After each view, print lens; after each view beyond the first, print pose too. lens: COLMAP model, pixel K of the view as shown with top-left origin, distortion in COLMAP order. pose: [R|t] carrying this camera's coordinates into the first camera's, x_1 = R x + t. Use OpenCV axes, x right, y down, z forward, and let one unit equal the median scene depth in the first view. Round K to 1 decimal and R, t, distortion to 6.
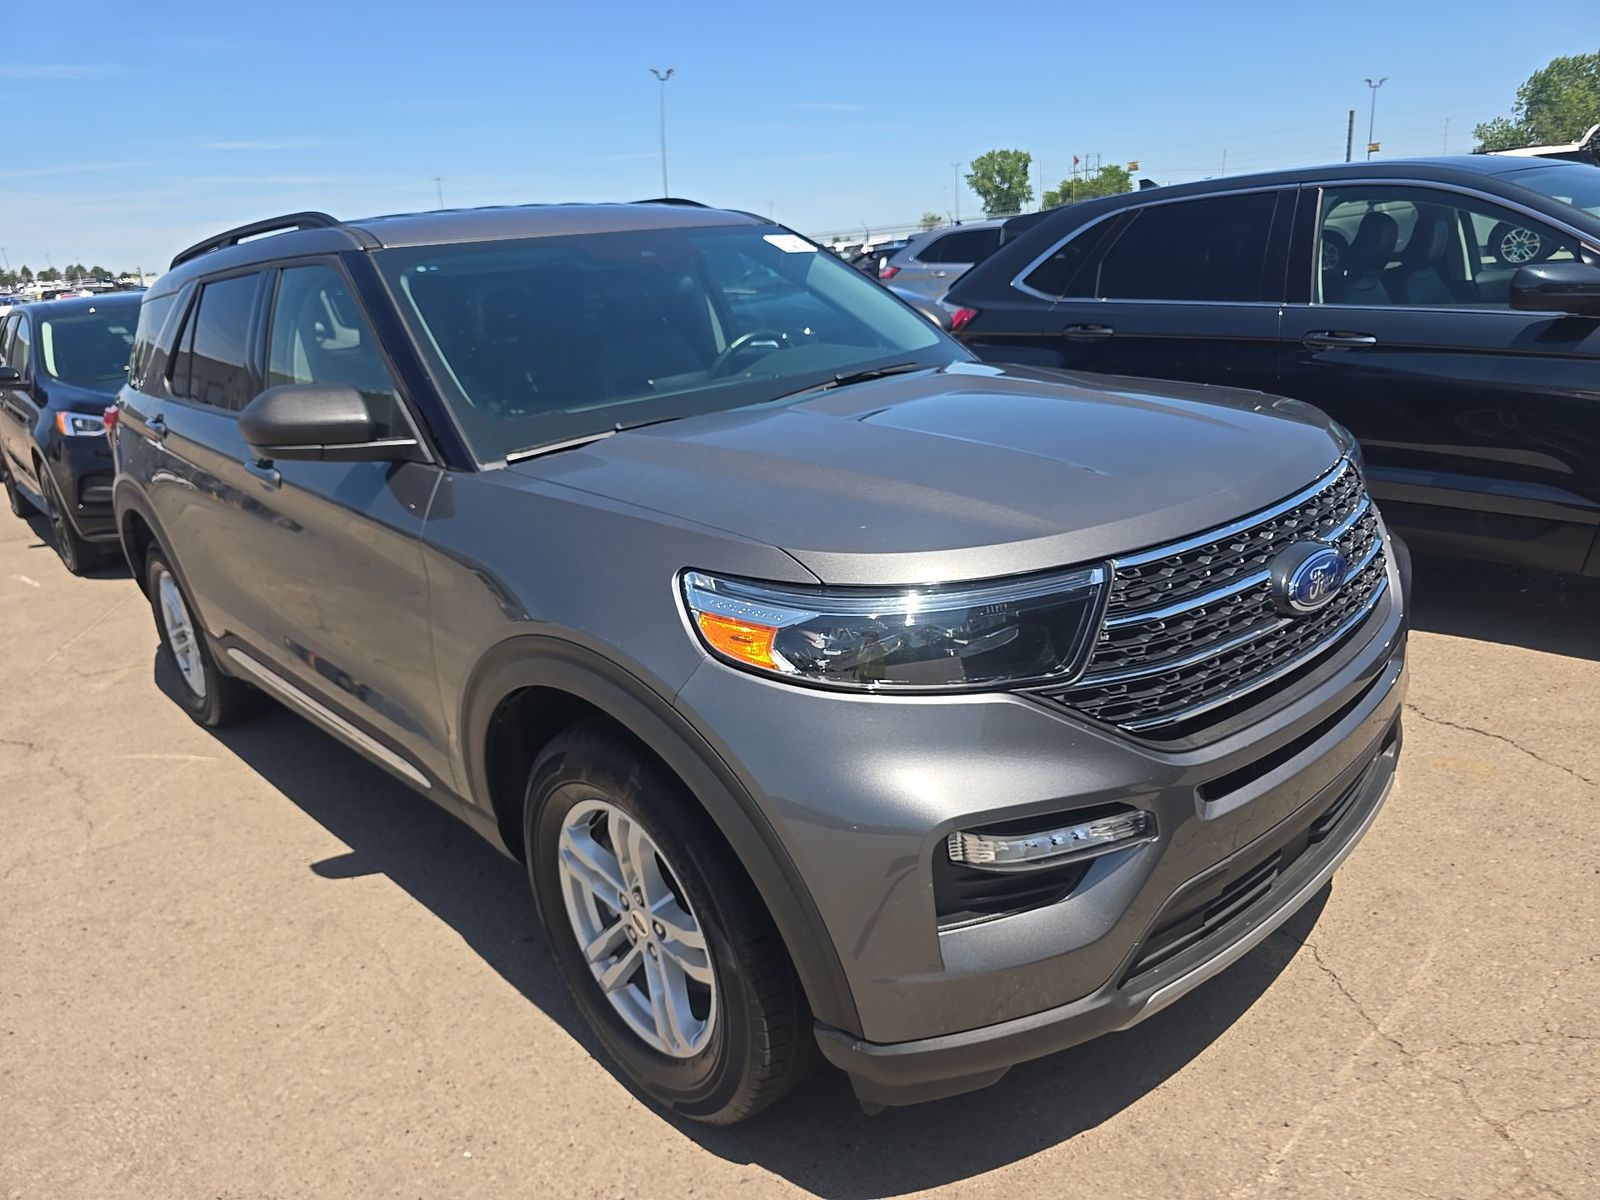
lens RADIAL K [[1111.2, 0, 800.0], [0, 1111.2, 600.0], [0, 0, 1]] dist [0.030889, -0.035867]
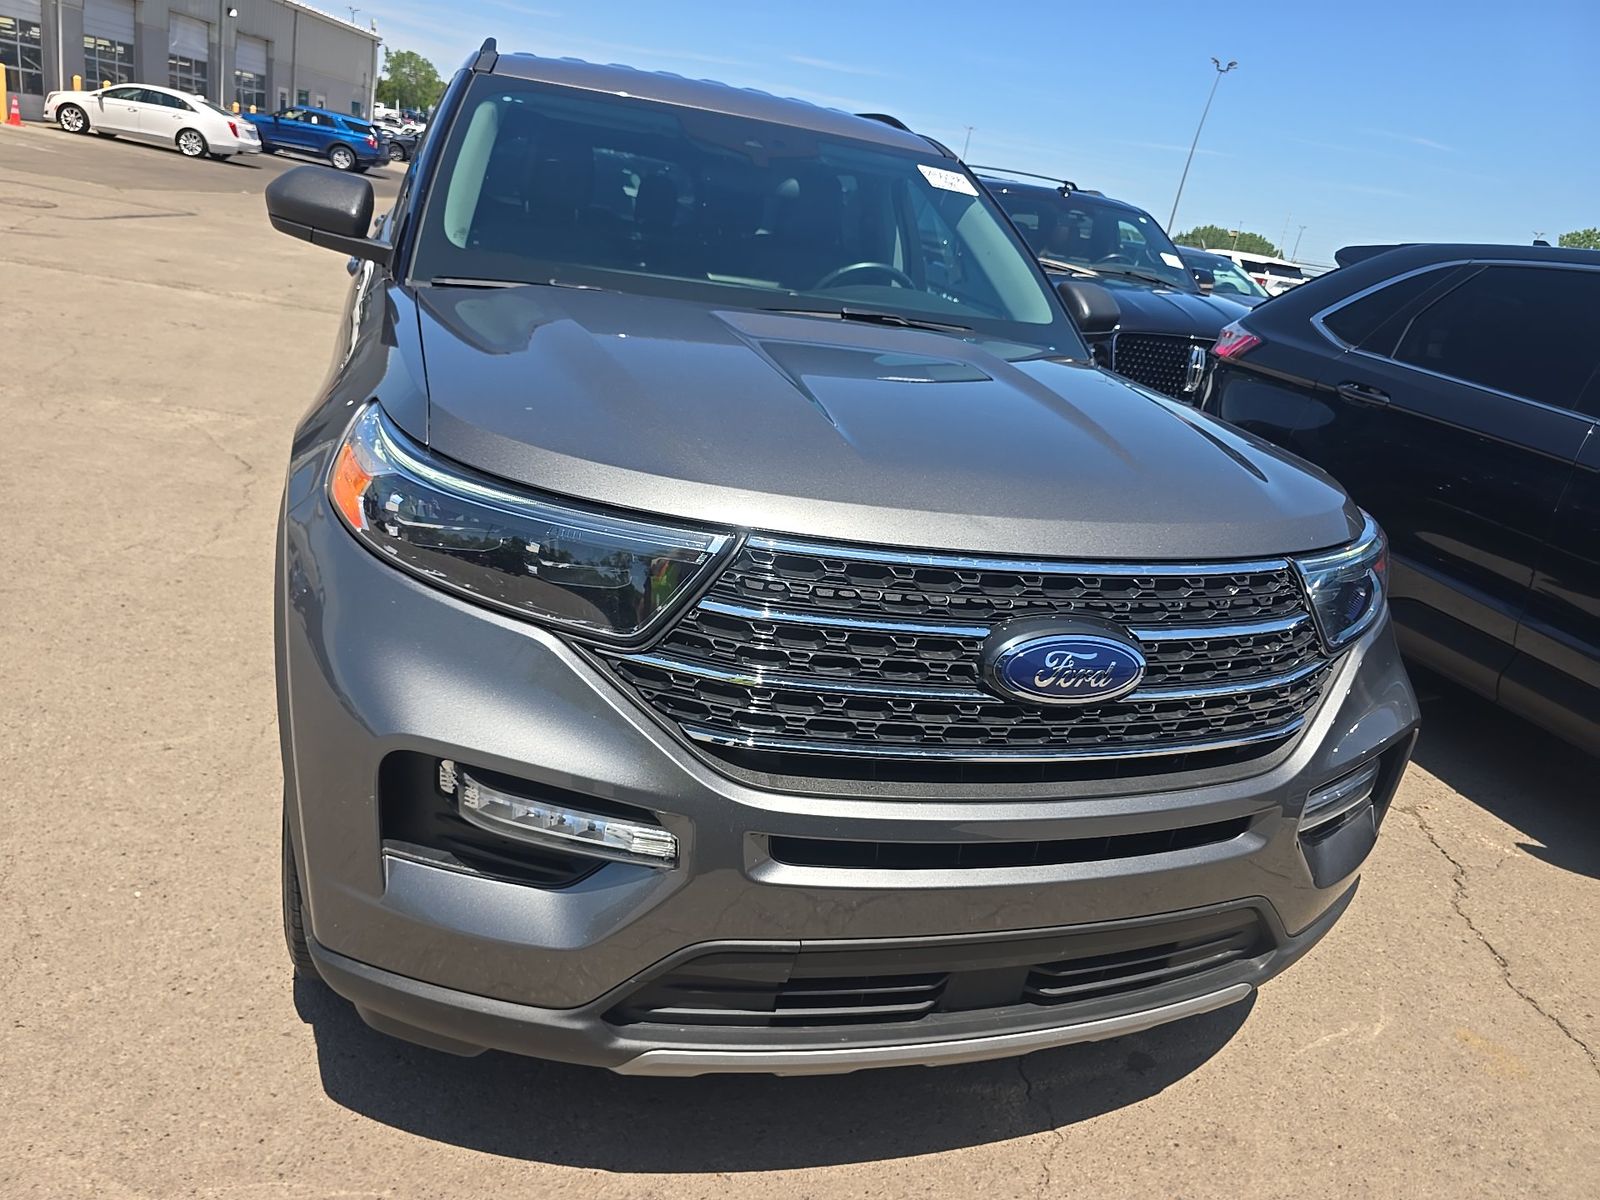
lens RADIAL K [[1111.2, 0, 800.0], [0, 1111.2, 600.0], [0, 0, 1]] dist [0.030889, -0.035867]
pose [[0.879724, 0.344806, -0.327406, 0.470602], [-0.337374, 0.937862, 0.081198, -0.054668], [0.335059, 0.039027, 0.941389, 0.198424]]
